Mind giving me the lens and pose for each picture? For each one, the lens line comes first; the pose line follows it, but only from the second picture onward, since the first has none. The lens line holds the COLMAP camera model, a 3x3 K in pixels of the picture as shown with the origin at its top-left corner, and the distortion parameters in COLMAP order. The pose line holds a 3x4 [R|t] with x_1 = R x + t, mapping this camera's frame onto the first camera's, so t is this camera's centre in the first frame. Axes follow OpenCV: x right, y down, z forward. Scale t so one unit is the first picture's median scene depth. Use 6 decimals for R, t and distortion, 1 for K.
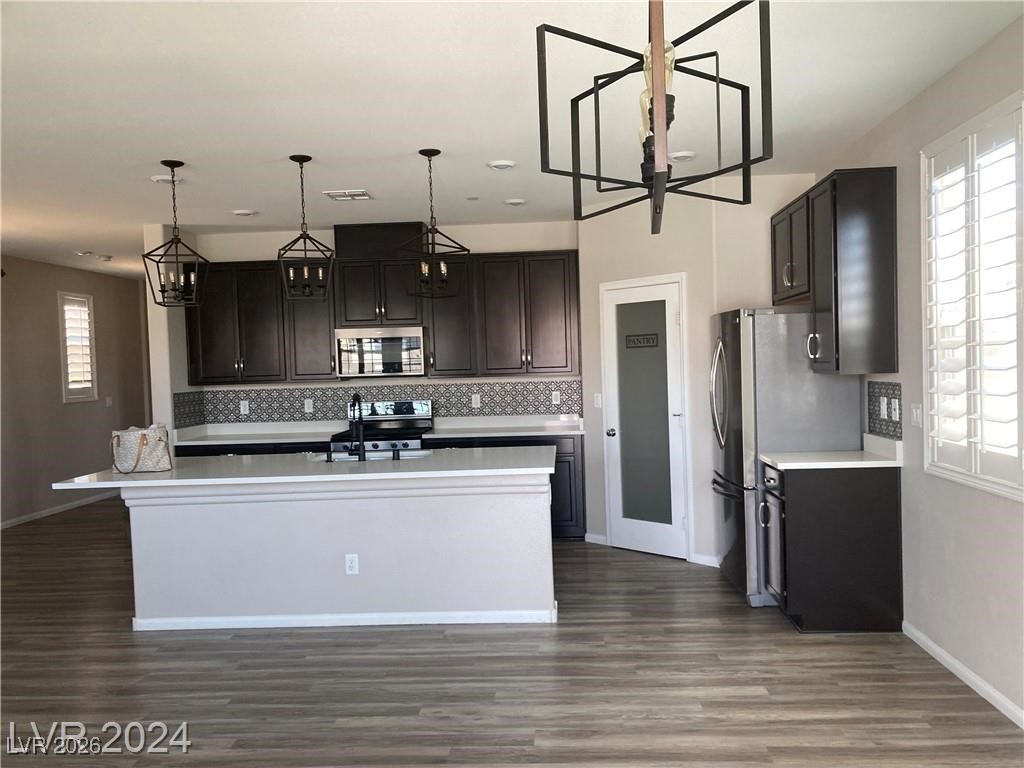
lens RADIAL K [[856.9, 0, 510.8], [0, 856.9, 382.4], [0, 0, 1]] dist [0.026309, -0.002330]
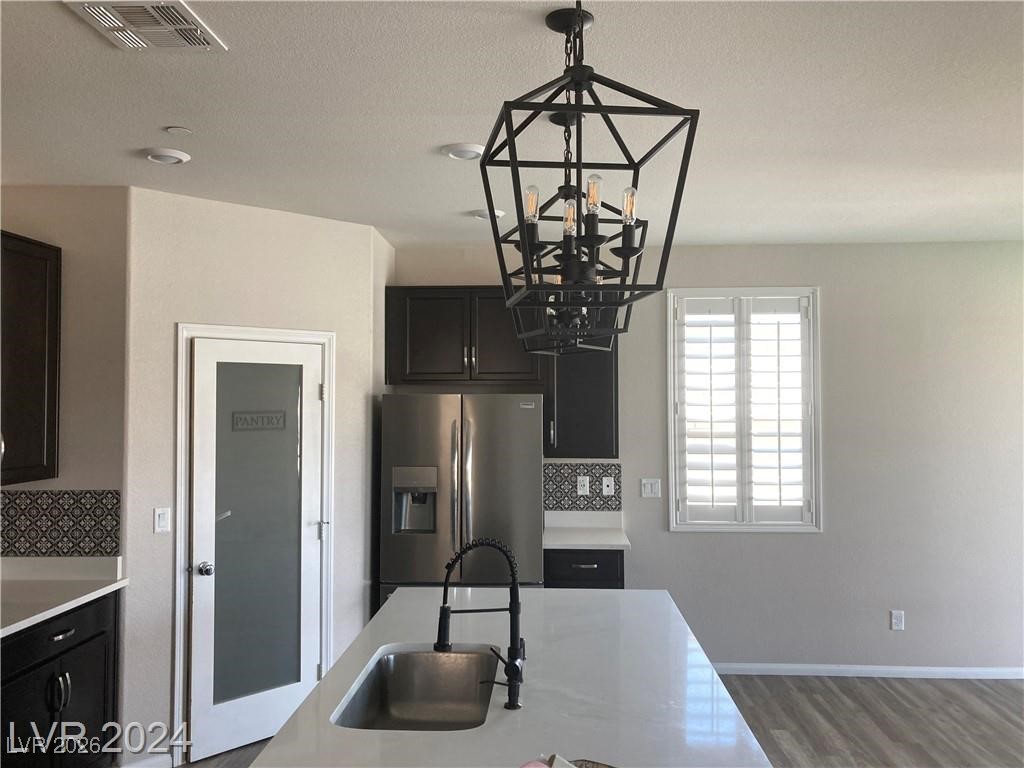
lens RADIAL K [[856.9, 0, 510.0], [0, 856.9, 389.1], [0, 0, 1]] dist [0.026309, -0.002330]
pose [[-0.014251, 0.057677, 0.998234, -0.915672], [0.035173, 0.997746, -0.057146, -0.047732], [-0.999280, 0.034296, -0.016247, 1.415152]]
